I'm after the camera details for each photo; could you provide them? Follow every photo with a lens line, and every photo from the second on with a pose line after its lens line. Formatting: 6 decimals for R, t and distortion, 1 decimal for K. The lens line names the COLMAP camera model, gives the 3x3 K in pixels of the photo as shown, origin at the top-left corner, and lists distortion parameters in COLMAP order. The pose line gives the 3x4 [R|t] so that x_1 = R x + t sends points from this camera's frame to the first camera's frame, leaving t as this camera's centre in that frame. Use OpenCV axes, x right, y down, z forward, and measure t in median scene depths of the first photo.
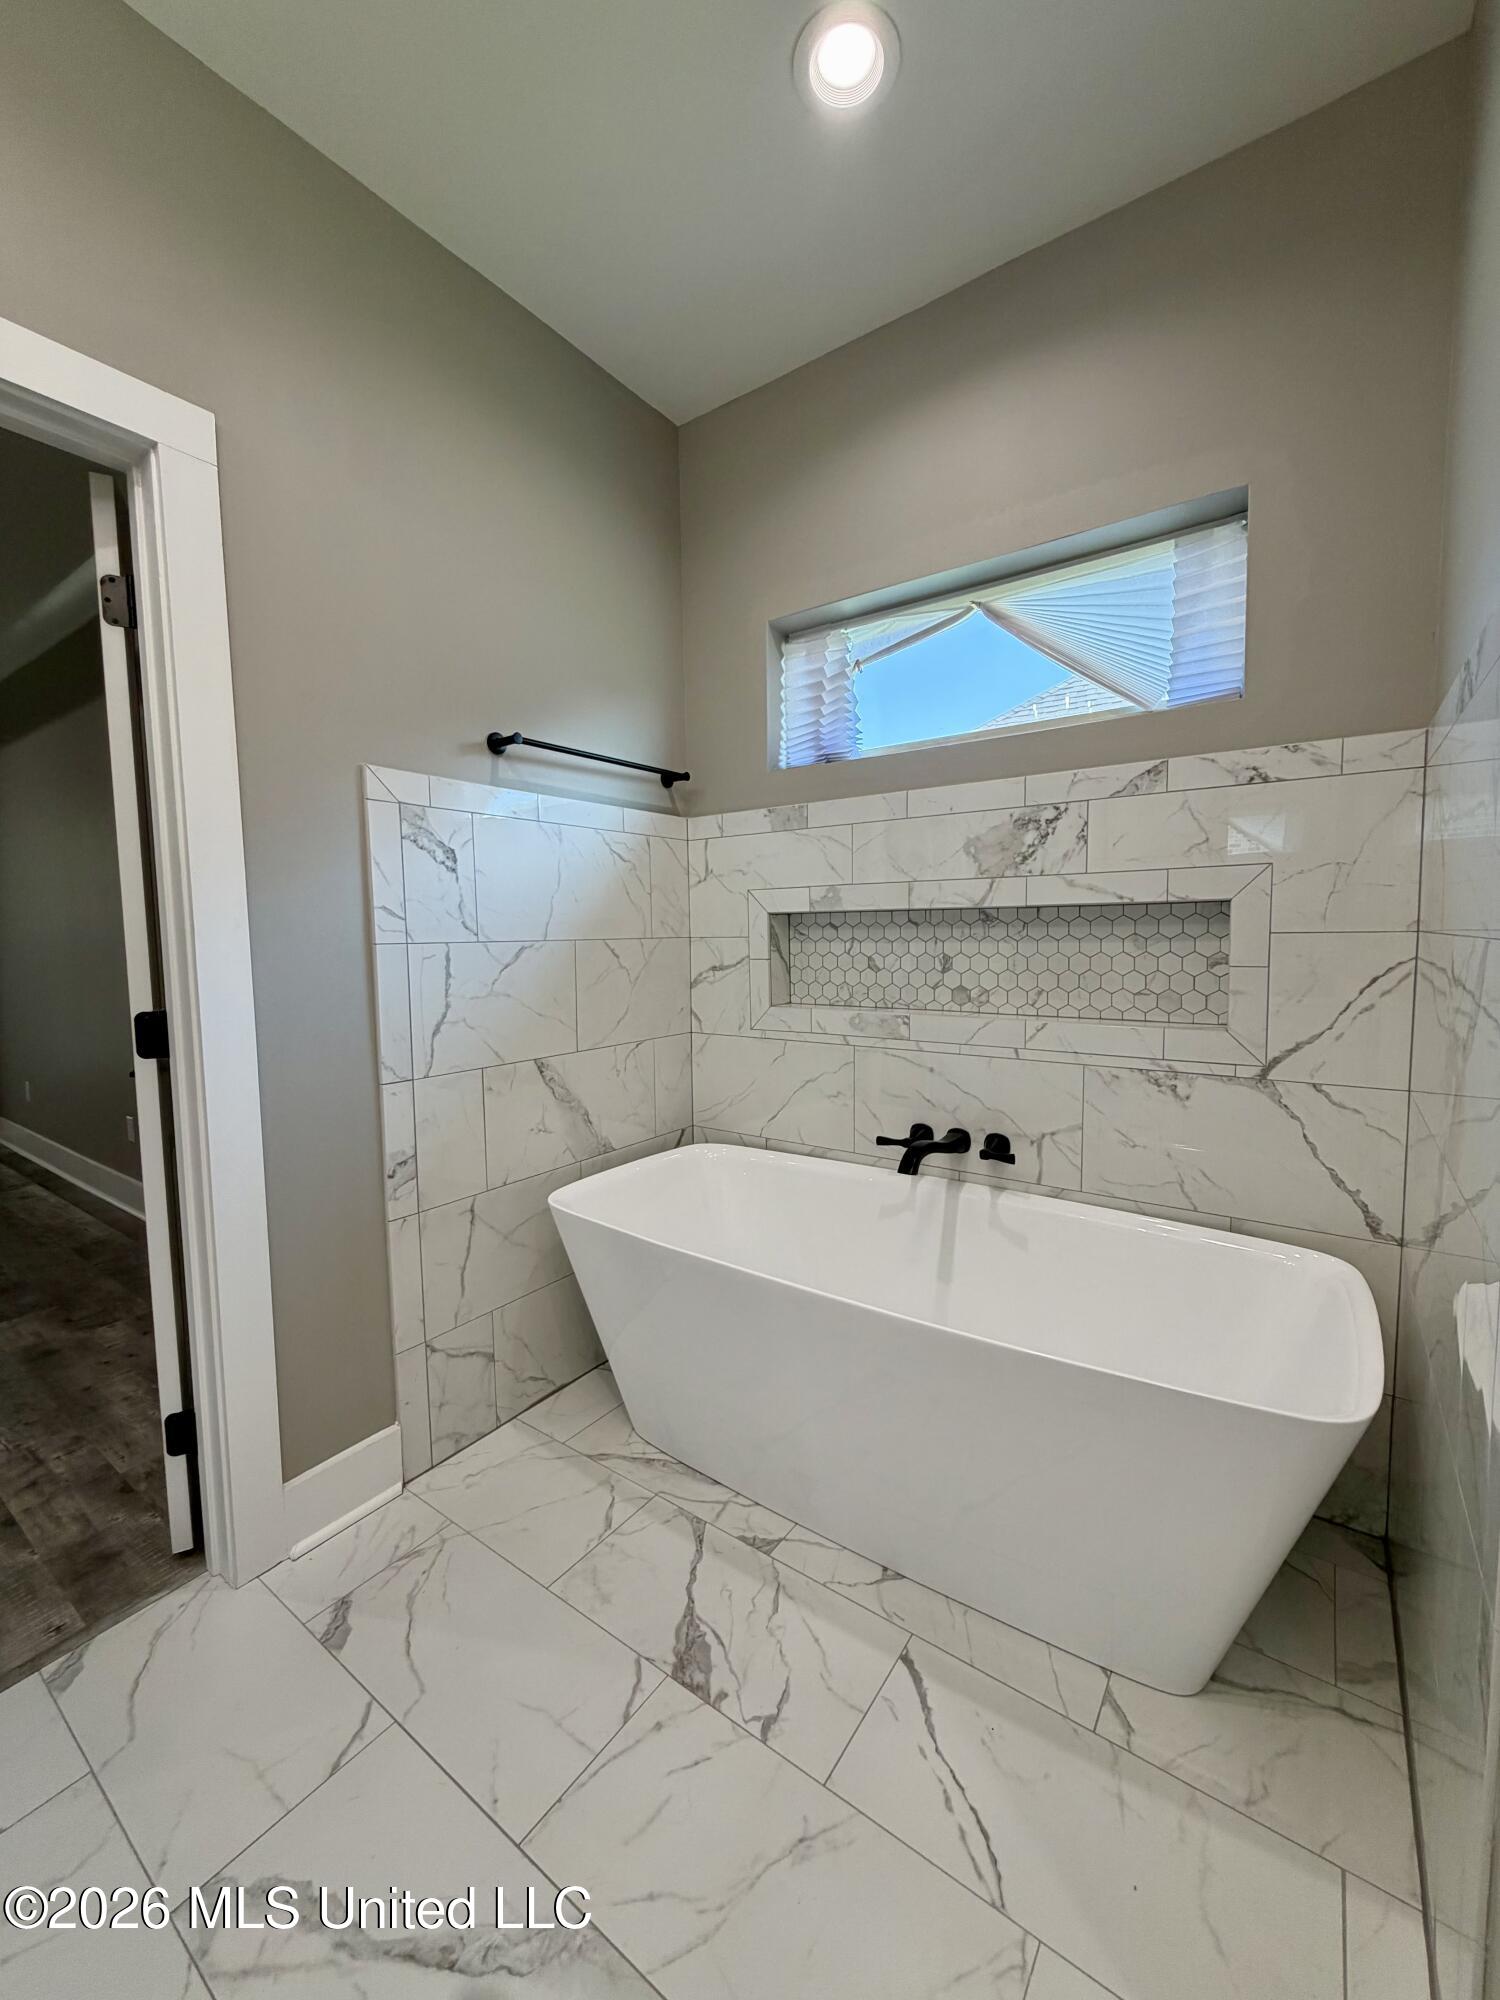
lens RADIAL K [[797.5, 0, 758.2], [0, 797.5, 993.6], [0, 0, 1]] dist [-0.001626, 0.000666]
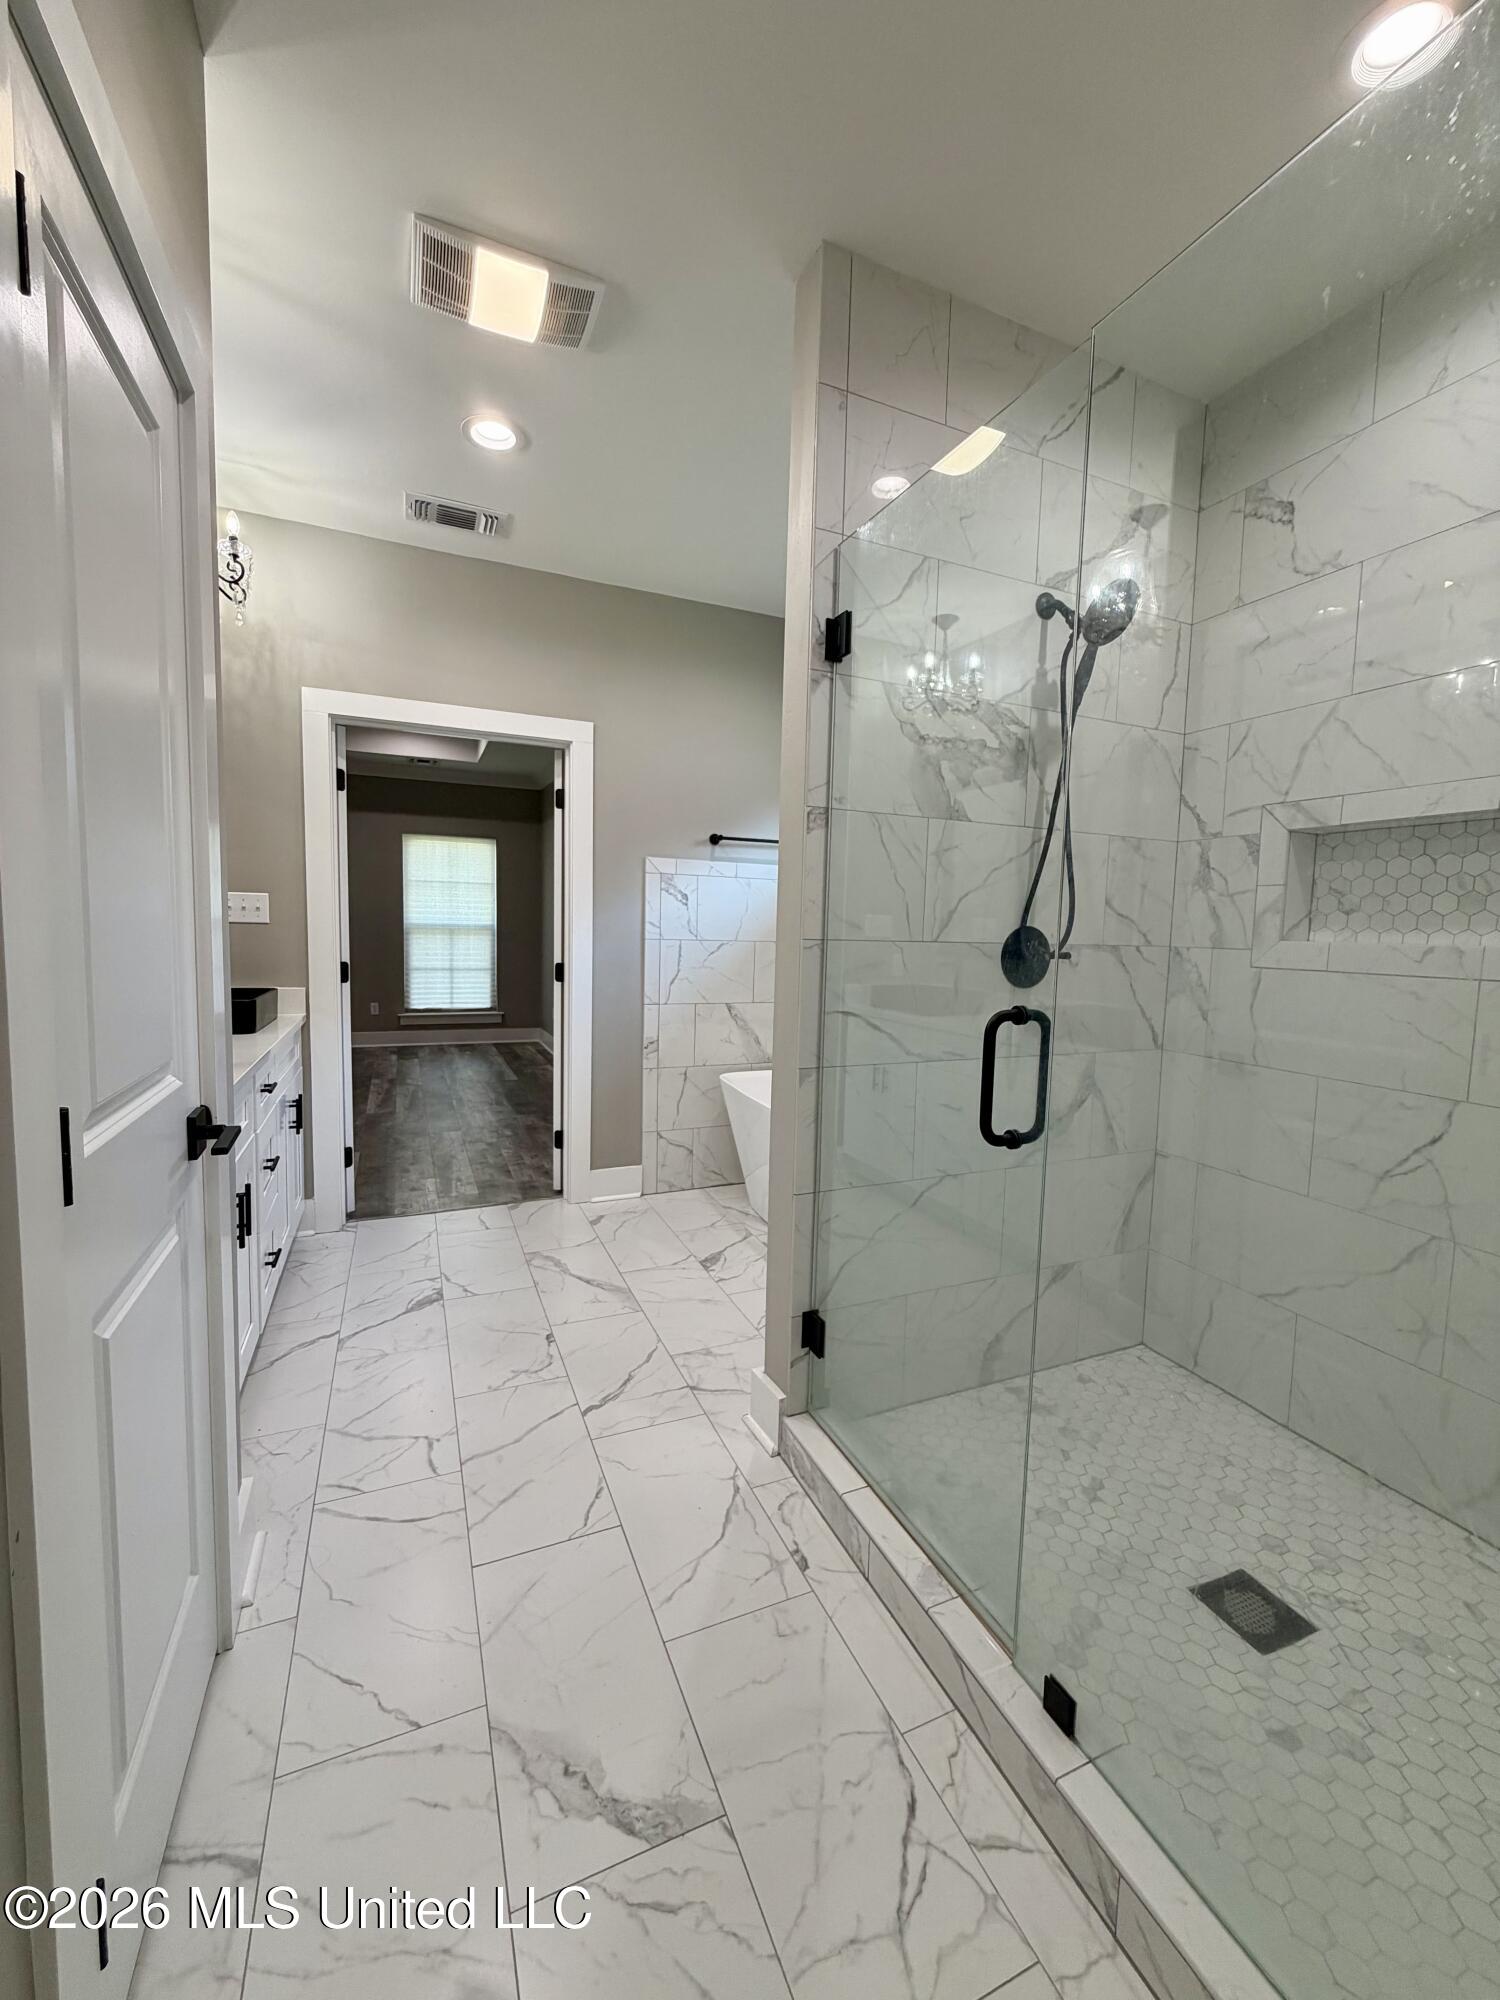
lens RADIAL K [[797.5, 0, 756.4], [0, 797.5, 997.2], [0, 0, 1]] dist [-0.001626, 0.000666]
pose [[0.858963, 0.077457, -0.506145, 0.858466], [-0.076804, 0.996799, 0.022201, 0.023682], [0.506244, 0.019804, 0.862163, -0.689853]]
